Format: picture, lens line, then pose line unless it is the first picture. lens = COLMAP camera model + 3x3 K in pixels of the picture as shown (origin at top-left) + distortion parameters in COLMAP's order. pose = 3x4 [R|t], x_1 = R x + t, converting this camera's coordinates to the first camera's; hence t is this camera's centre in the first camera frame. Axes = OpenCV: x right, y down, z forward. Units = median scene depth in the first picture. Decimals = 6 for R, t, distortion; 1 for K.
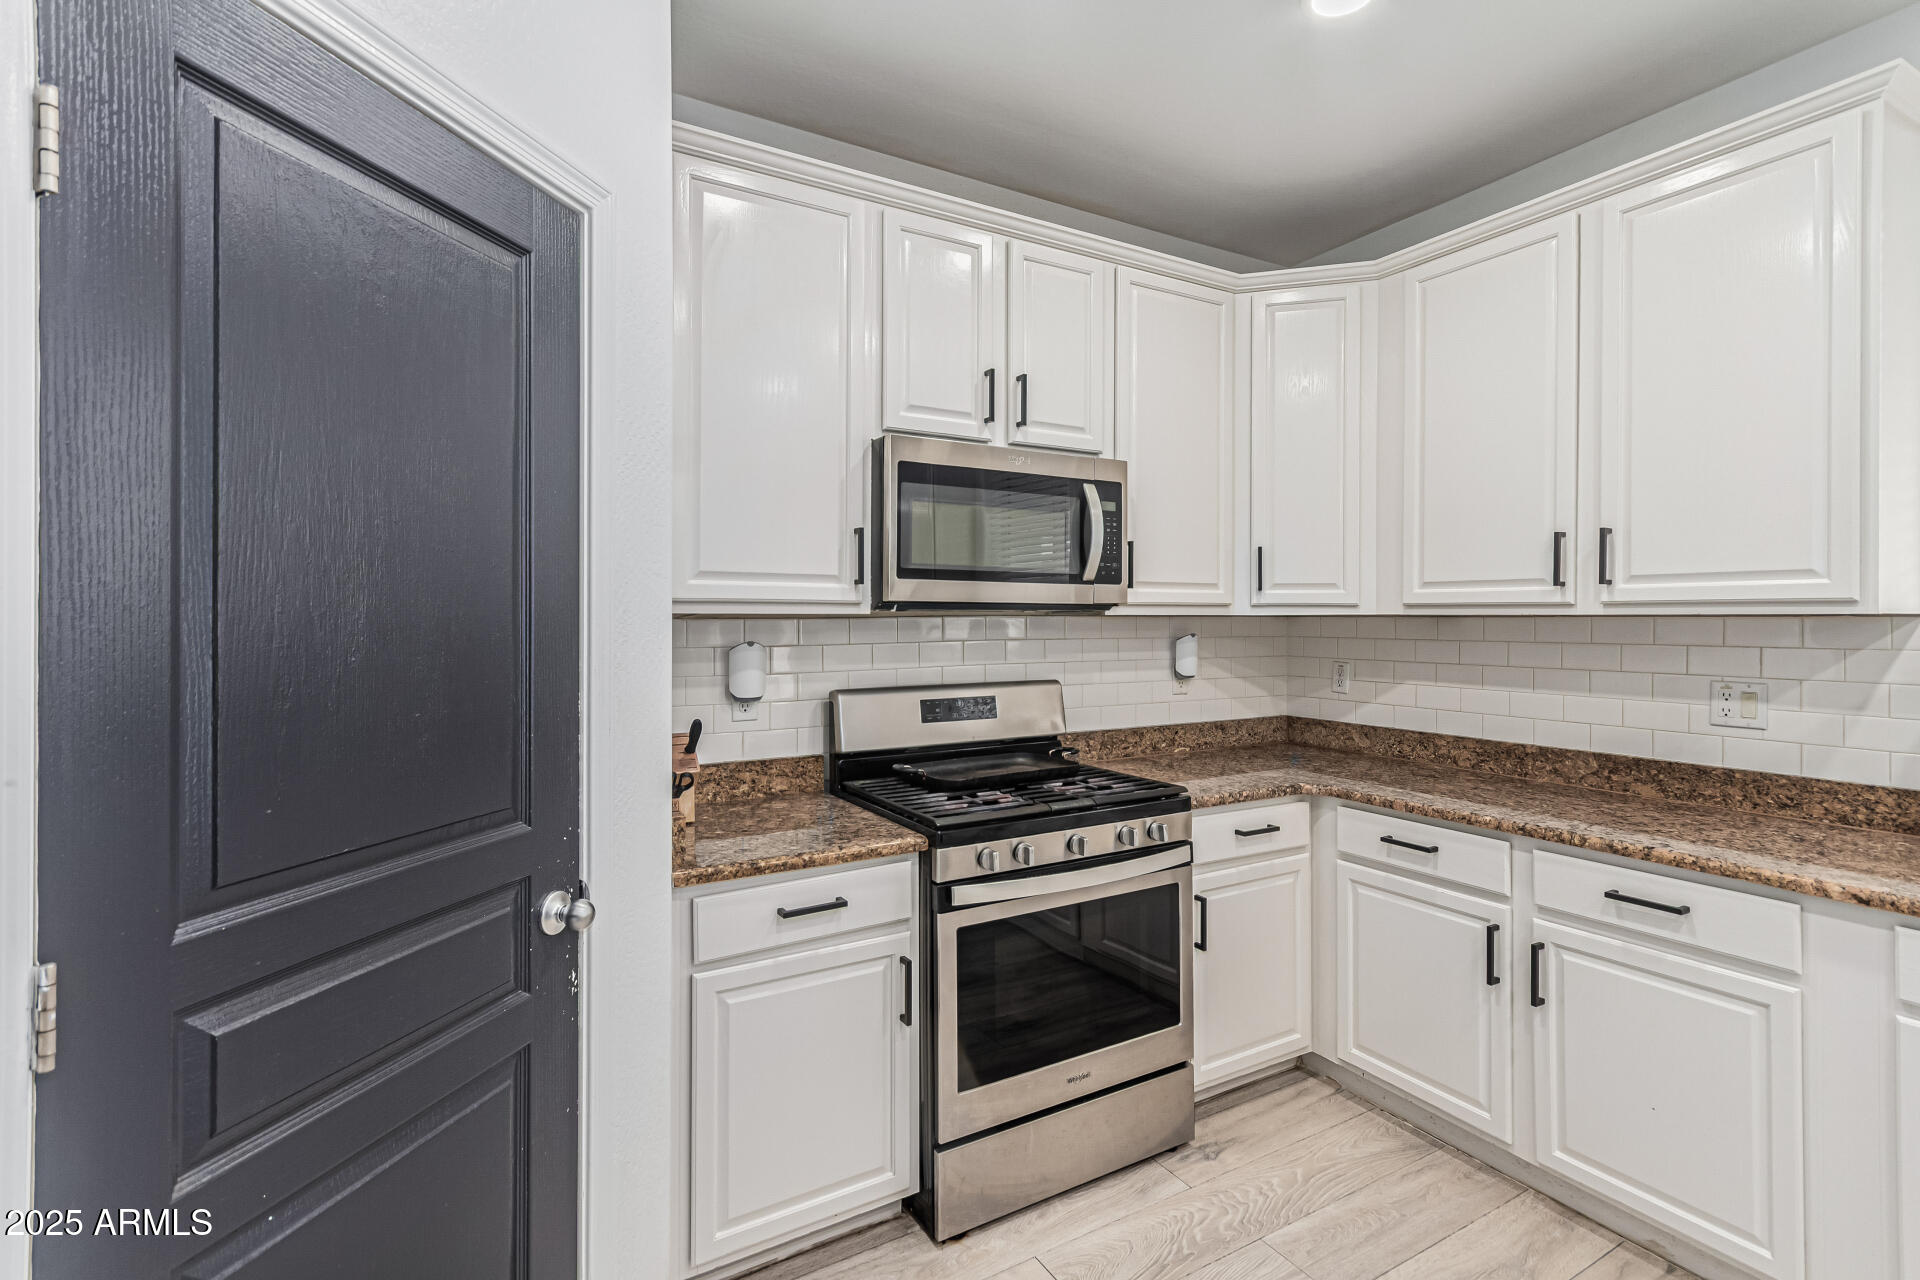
lens RADIAL K [[909.4, 0, 969.1], [0, 909.4, 616.8], [0, 0, 1]] dist [0.006249, 0.000346]
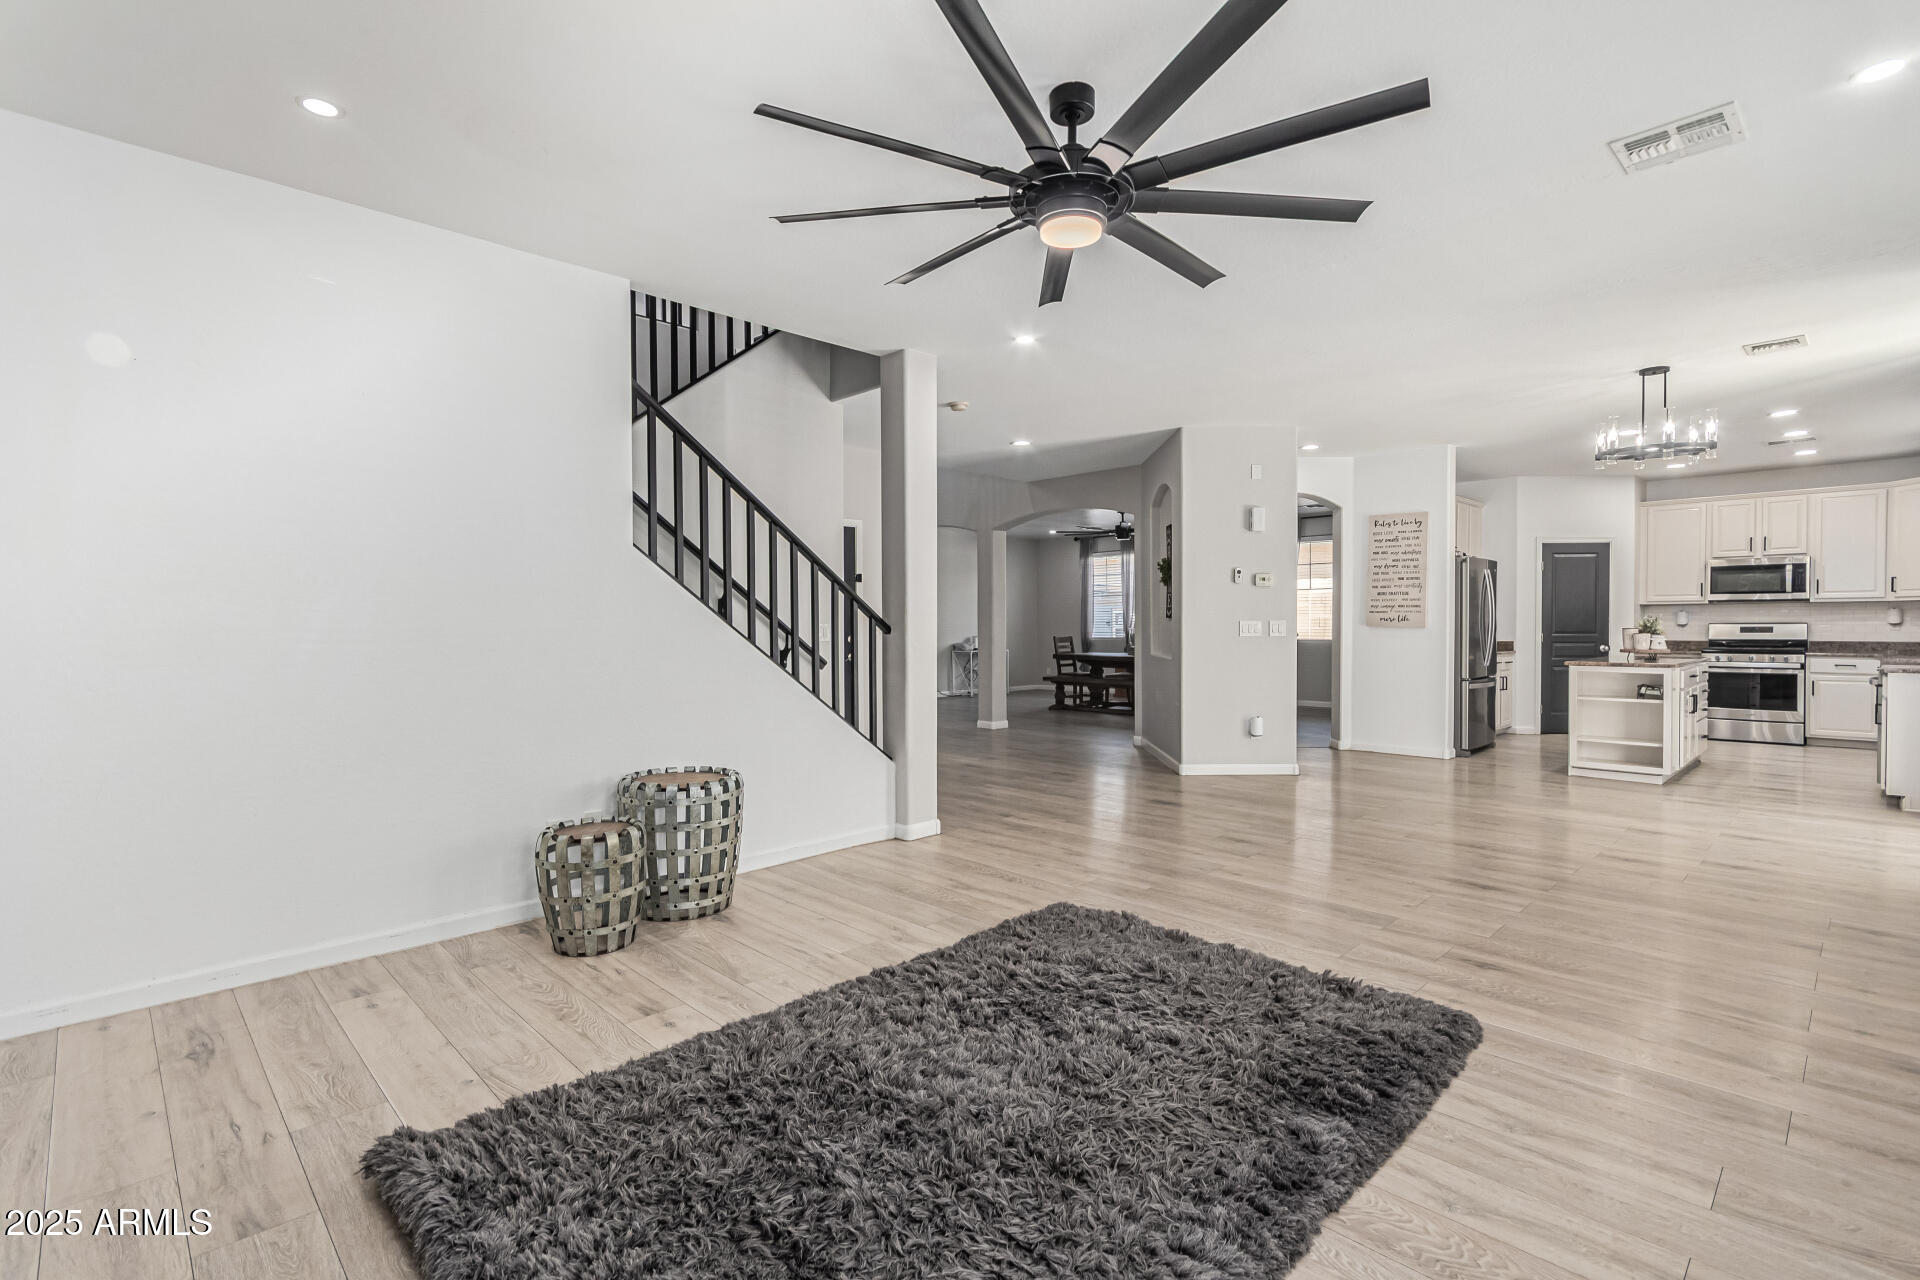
lens RADIAL K [[882.6, 0, 971.8], [0, 882.6, 645.2], [0, 0, 1]] dist [0.001207, 0.000554]
pose [[0.243021, 0.016998, -0.969872, 2.784047], [0.004201, 0.999819, 0.018575, 0.091105], [0.970012, -0.008588, 0.242905, -3.003227]]
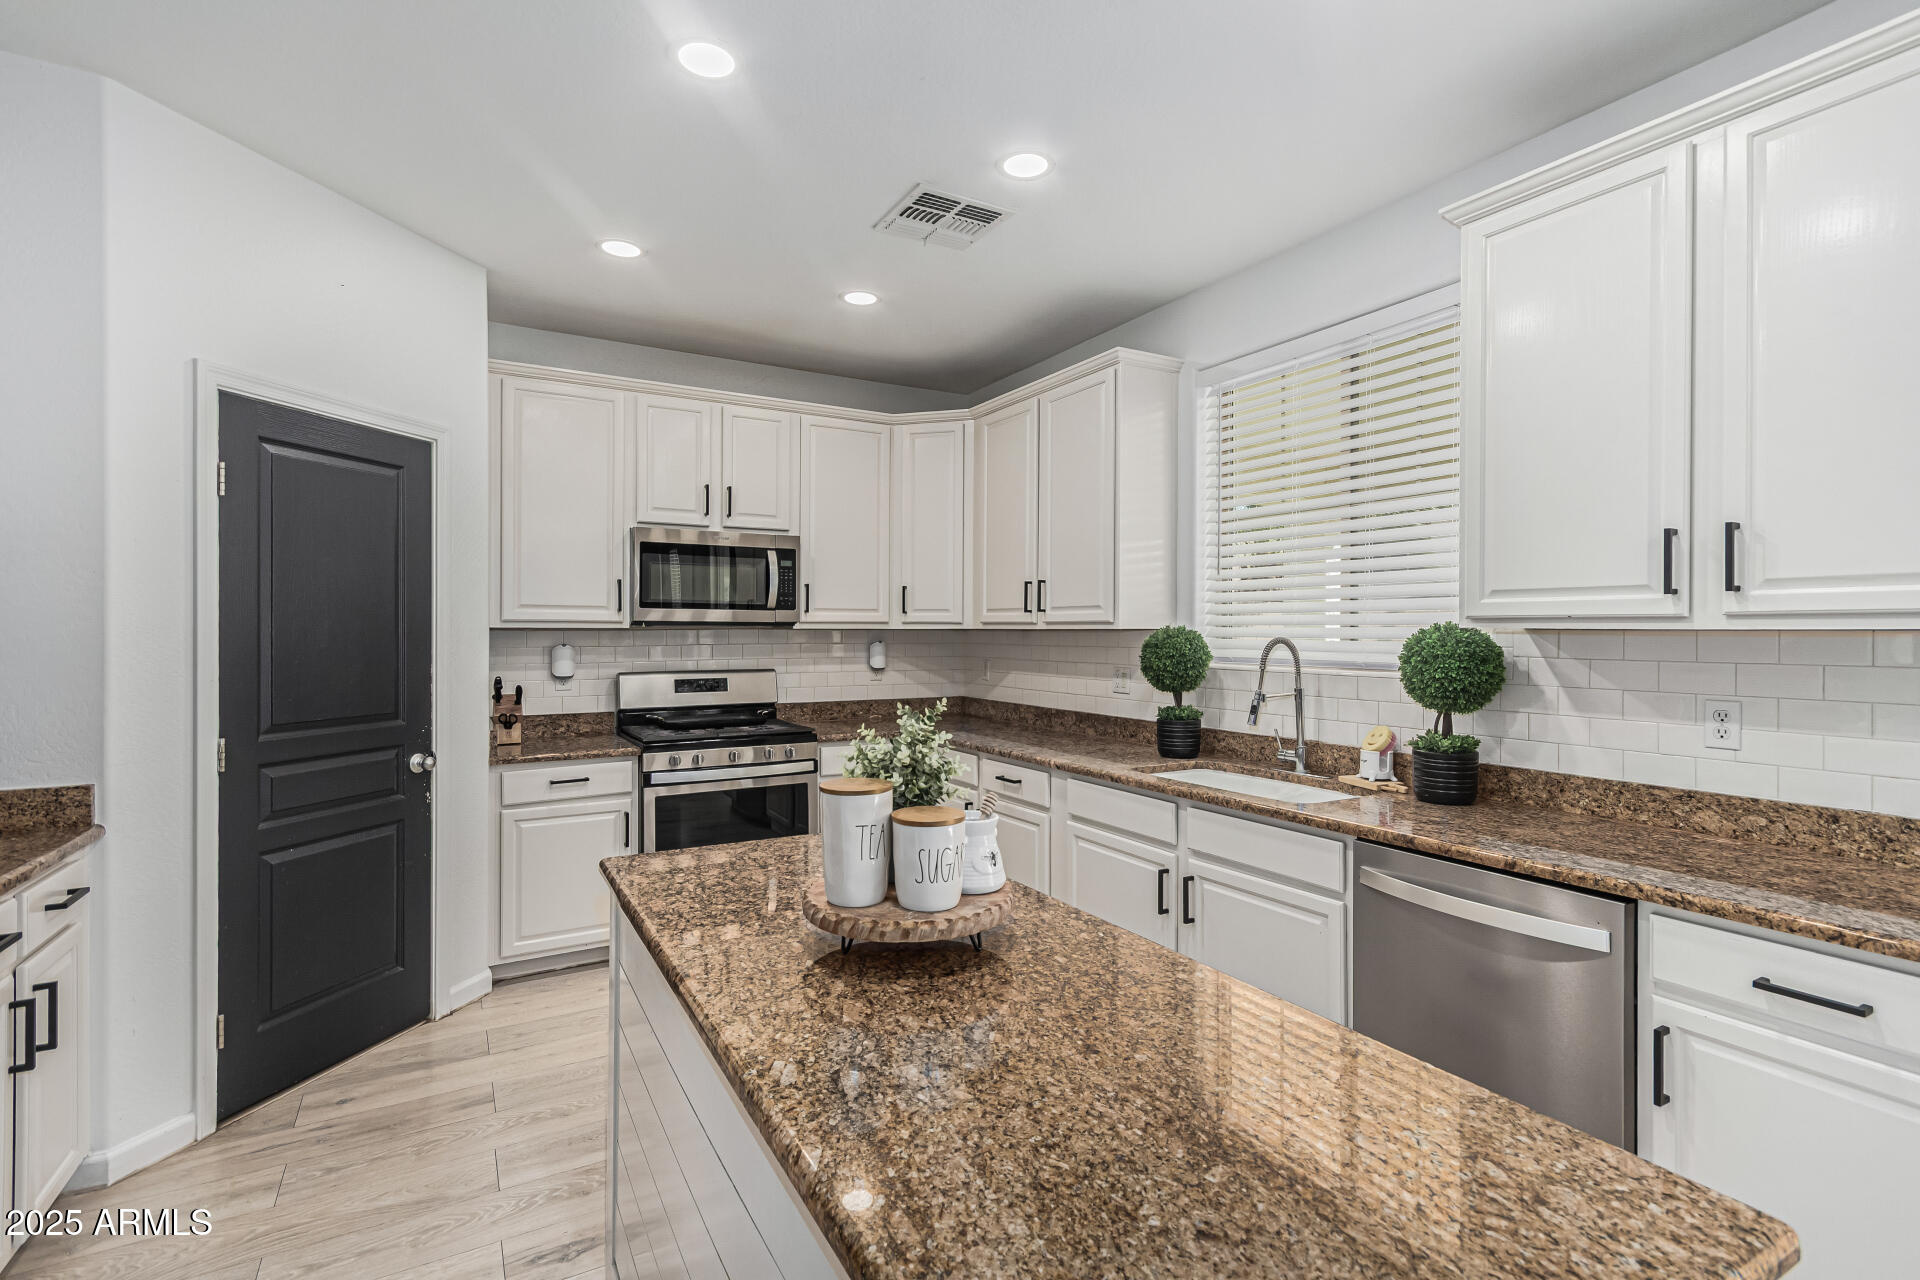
lens RADIAL K [[899.7, 0, 966.0], [0, 899.7, 636.7], [0, 0, 1]] dist [0.001884, 0.000346]
pose [[0.999998, 0.001307, -0.001599, 0.513372], [-0.001296, 0.999976, 0.006814, 0.000883], [0.001608, -0.006812, 0.999976, -0.689195]]
